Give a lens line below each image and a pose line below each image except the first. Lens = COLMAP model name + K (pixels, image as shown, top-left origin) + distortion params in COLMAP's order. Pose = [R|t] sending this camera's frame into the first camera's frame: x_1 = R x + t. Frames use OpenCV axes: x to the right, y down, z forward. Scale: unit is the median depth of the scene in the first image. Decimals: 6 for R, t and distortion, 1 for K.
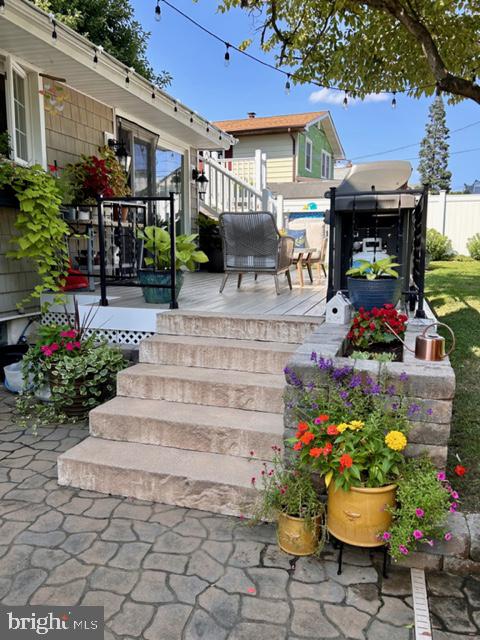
lens RADIAL K [[532.5, 0, 240.1], [0, 532.5, 322.0], [0, 0, 1]] dist [0.019137, 0.005095]
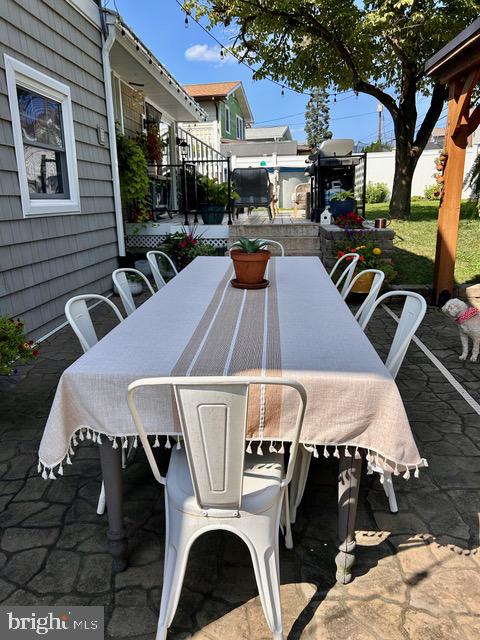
lens RADIAL K [[486.2, 0, 238.5], [0, 486.2, 316.8], [0, 0, 1]] dist [0.026071, -0.003793]
pose [[0.980779, -0.069917, 0.182163, -0.211369], [0.052953, 0.993935, 0.096384, 0.065481], [-0.187797, -0.084885, 0.978533, -0.323130]]
